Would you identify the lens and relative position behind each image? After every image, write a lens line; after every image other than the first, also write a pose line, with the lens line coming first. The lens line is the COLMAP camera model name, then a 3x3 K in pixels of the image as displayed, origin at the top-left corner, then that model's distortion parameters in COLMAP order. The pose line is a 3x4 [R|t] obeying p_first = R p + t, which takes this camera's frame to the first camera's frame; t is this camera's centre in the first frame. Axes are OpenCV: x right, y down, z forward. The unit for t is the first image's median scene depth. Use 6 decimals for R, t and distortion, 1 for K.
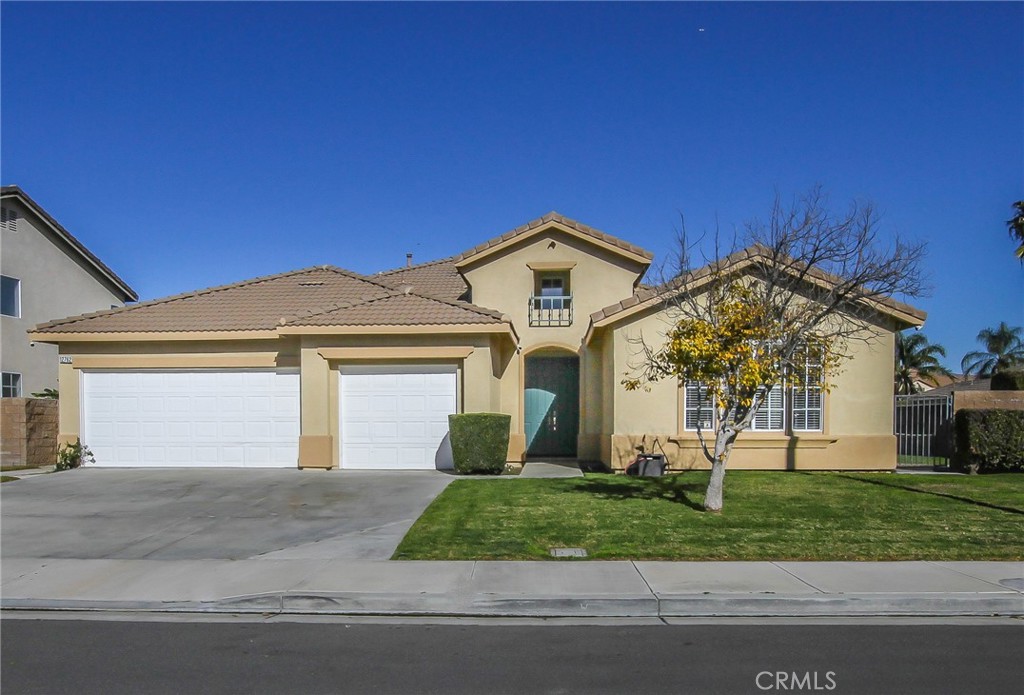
lens RADIAL K [[868.4, 0, 510.5], [0, 868.4, 466.1], [0, 0, 1]] dist [-0.013575, -0.004705]
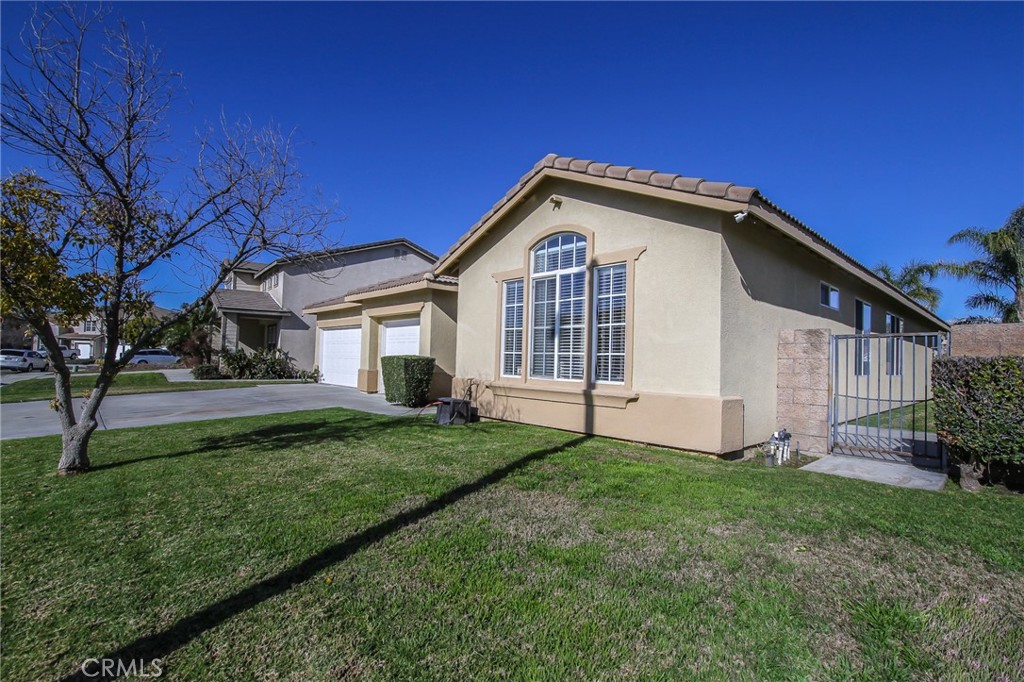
lens RADIAL K [[479.4, 0, 514.7], [0, 479.4, 345.3], [0, 0, 1]] dist [-0.028807, 0.000181]
pose [[0.730396, -0.002597, -0.683019, 0.561131], [-0.057919, 0.996155, -0.065725, -0.041663], [0.680564, 0.087565, 0.727438, 0.646630]]
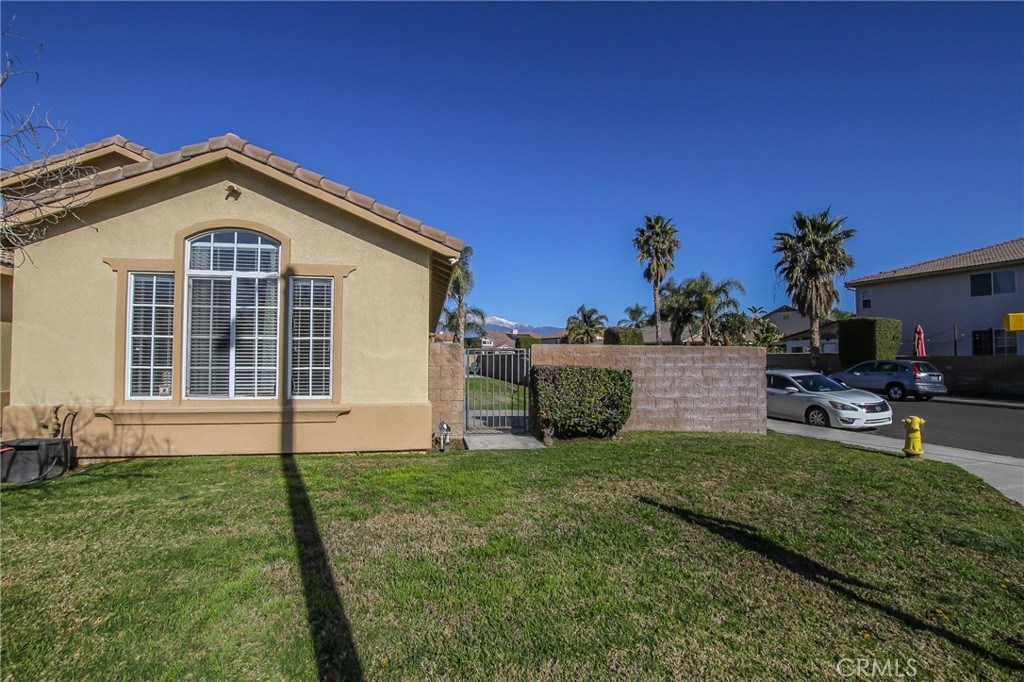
lens RADIAL K [[479.4, 0, 514.7], [0, 479.4, 345.3], [0, 0, 1]] dist [-0.028807, 0.000181]
pose [[0.968583, 0.010973, 0.248448, 0.407280], [0.006947, 0.997443, -0.071135, -0.055254], [-0.248594, 0.070626, 0.966030, 0.571189]]
